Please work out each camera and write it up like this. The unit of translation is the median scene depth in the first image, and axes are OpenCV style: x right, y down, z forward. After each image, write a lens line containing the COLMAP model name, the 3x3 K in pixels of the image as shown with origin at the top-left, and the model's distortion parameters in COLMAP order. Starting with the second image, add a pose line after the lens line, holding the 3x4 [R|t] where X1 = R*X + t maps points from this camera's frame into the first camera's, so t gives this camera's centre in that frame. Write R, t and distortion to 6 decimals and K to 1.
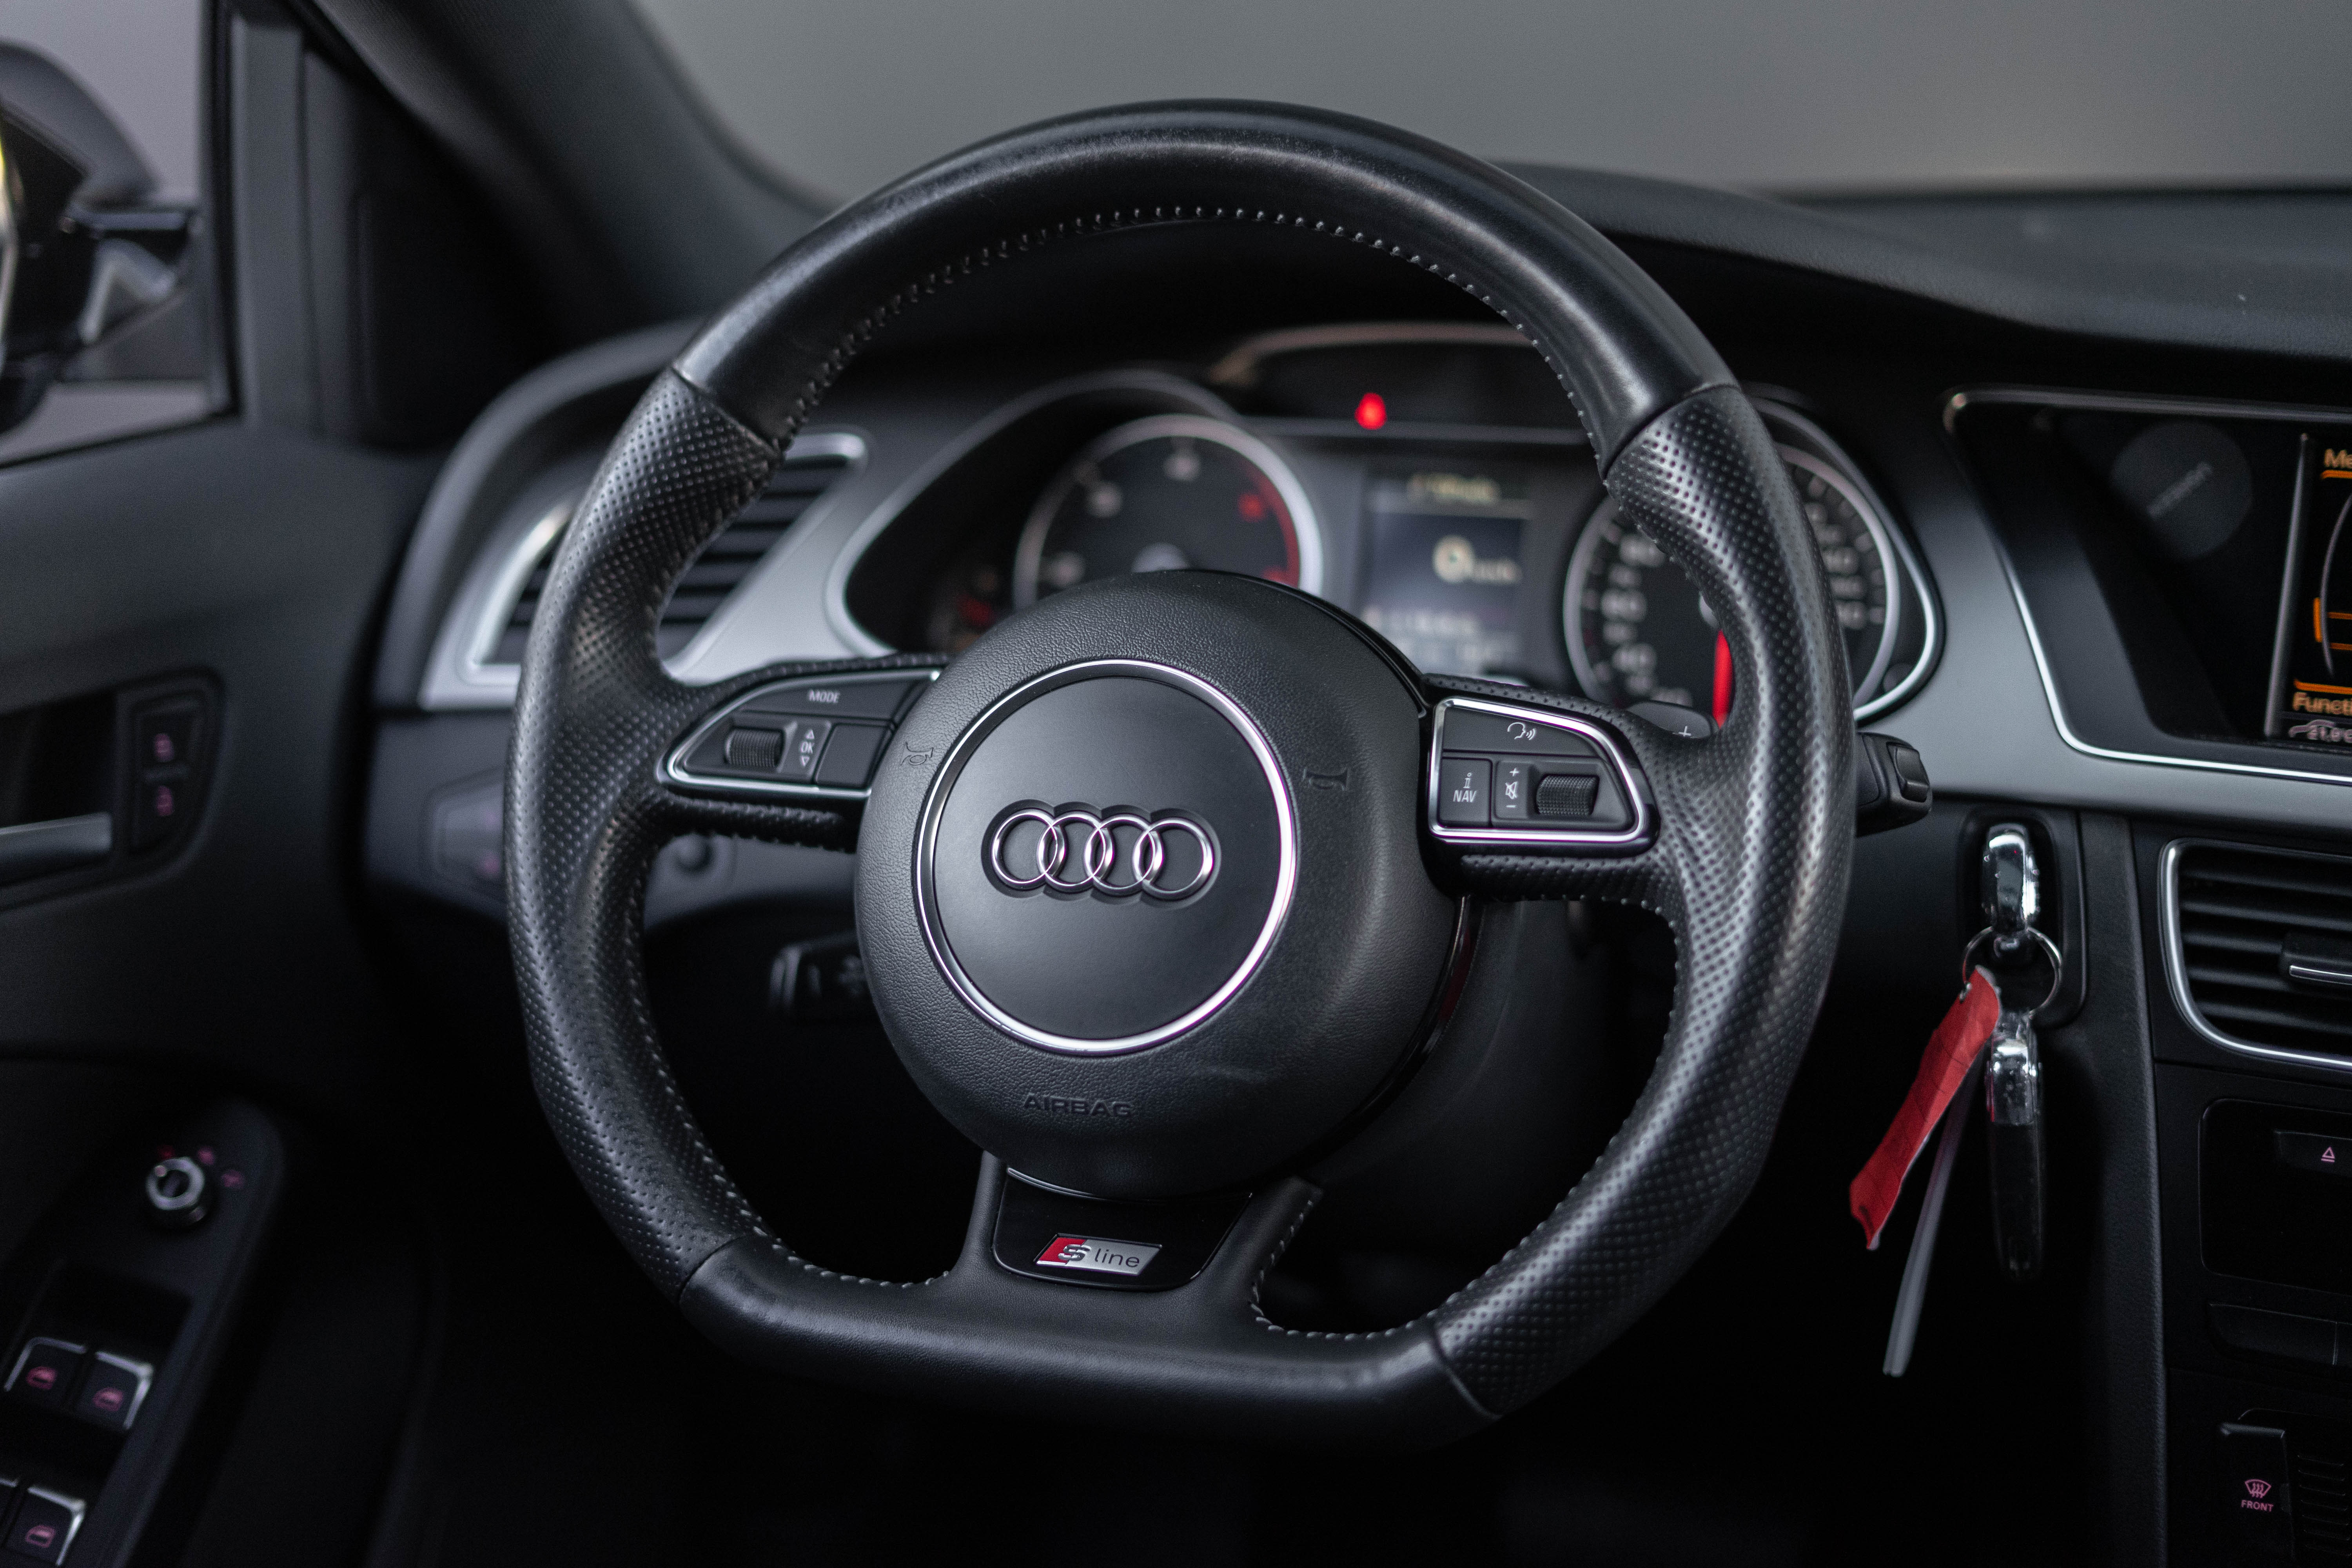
lens RADIAL K [[3558.3, 0, 1176.0], [0, 3558.3, 784.0], [0, 0, 1]] dist [-0.083116, 0.075412]
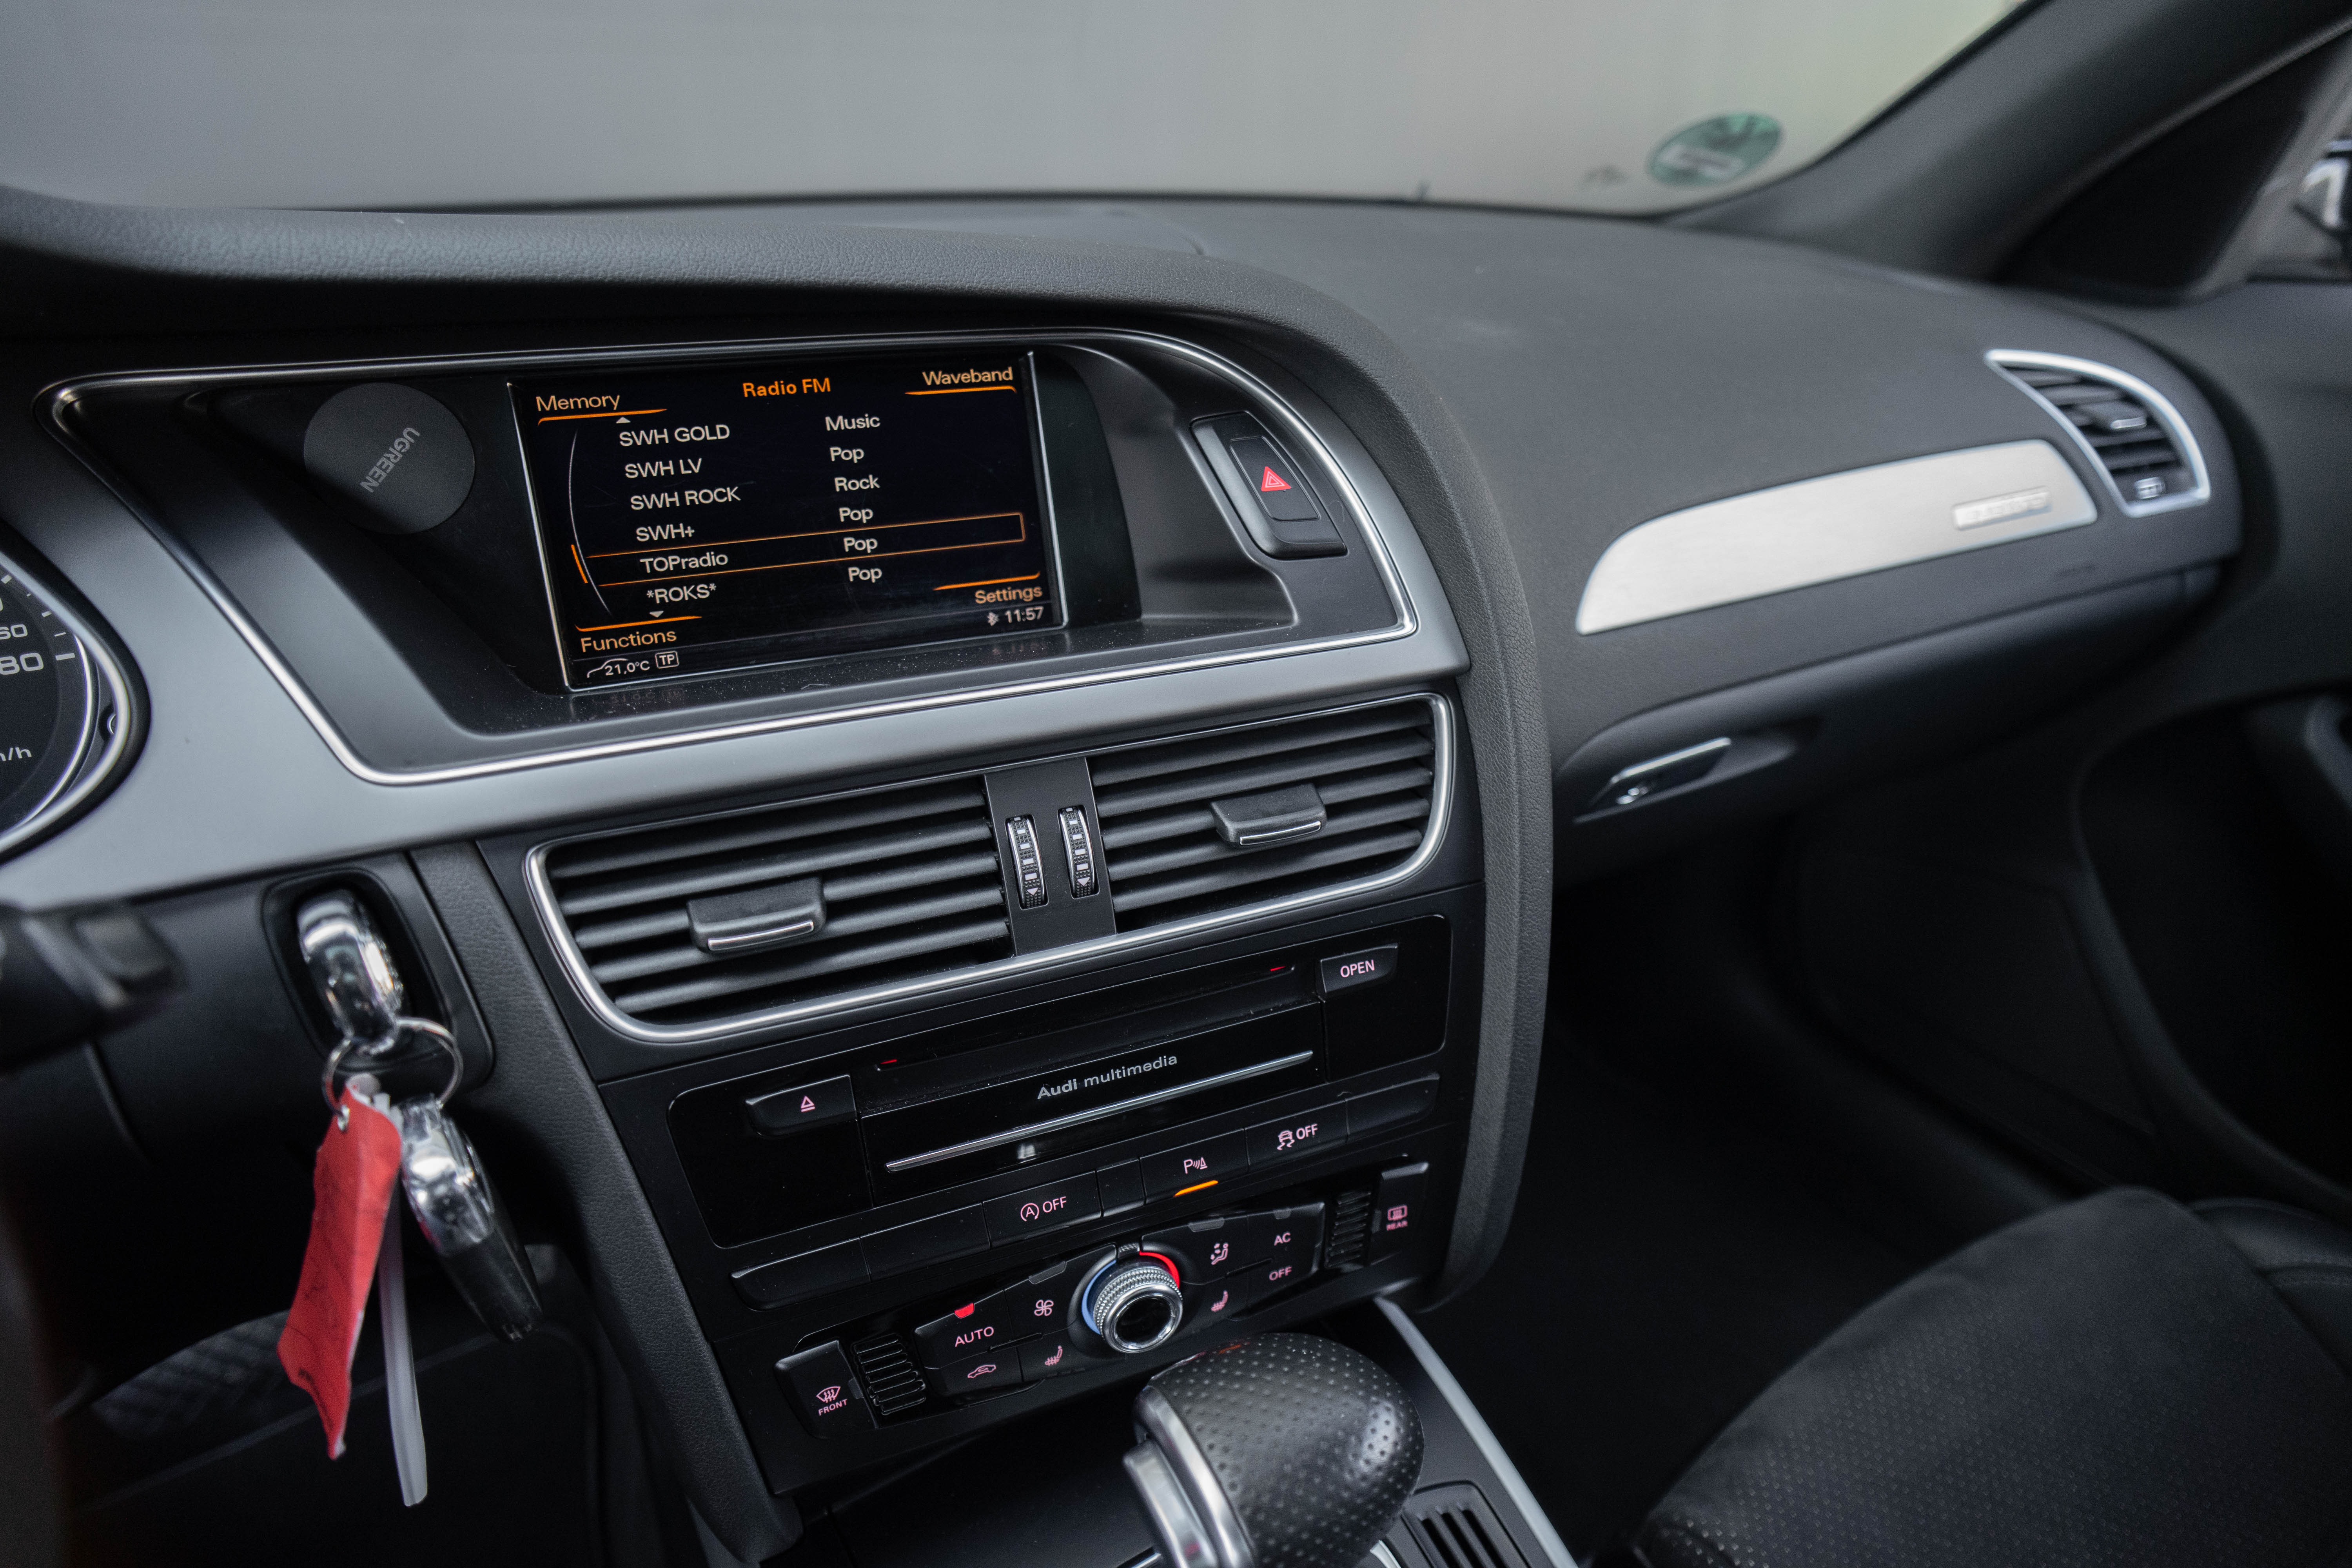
lens RADIAL K [[1229.1, 0, 1189.2], [0, 1229.1, 780.1], [0, 0, 1]] dist [-0.056147, 0.027467]
pose [[0.628096, -0.330366, 0.704523, 0.173109], [0.187509, 0.942978, 0.275015, -0.053711], [-0.755206, -0.040631, 0.654227, 0.663144]]
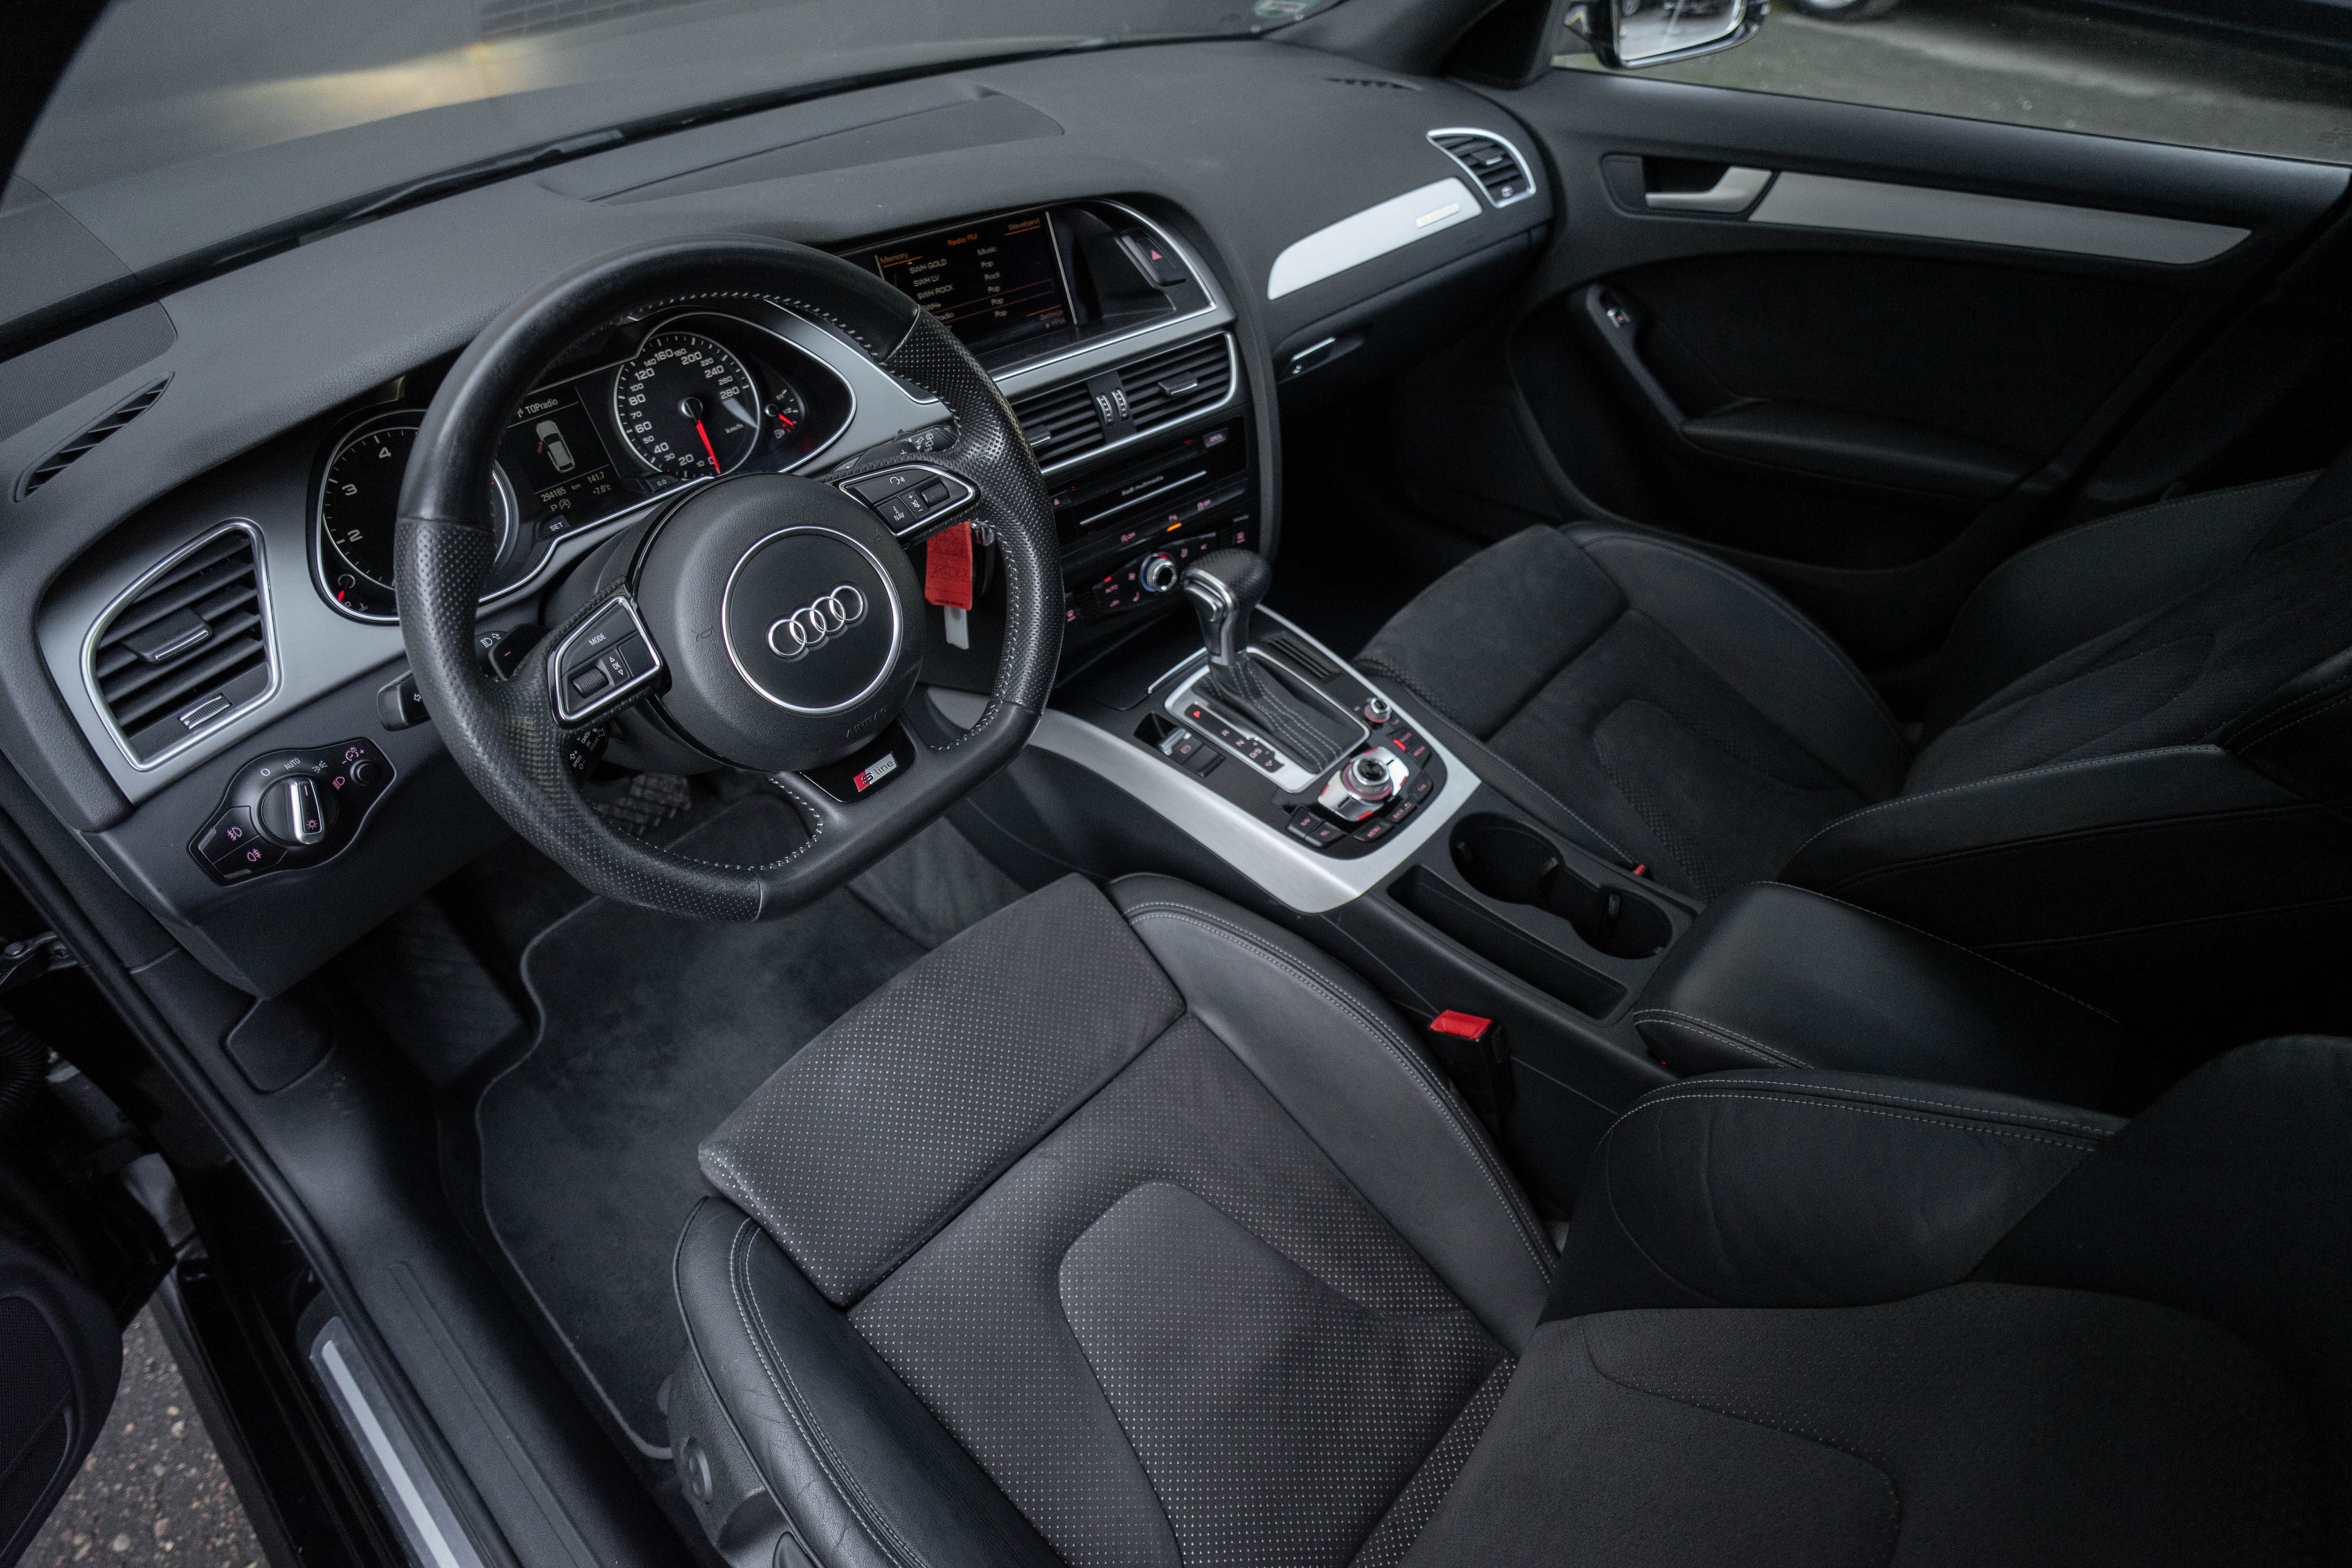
lens RADIAL K [[1229.1, 0, 1189.2], [0, 1229.1, 780.1], [0, 0, 1]] dist [-0.056147, 0.027467]
pose [[0.351546, -0.599674, 0.718892, -0.485636], [0.256040, 0.800217, 0.542306, -0.224326], [-0.900477, -0.006580, 0.434854, 0.432671]]
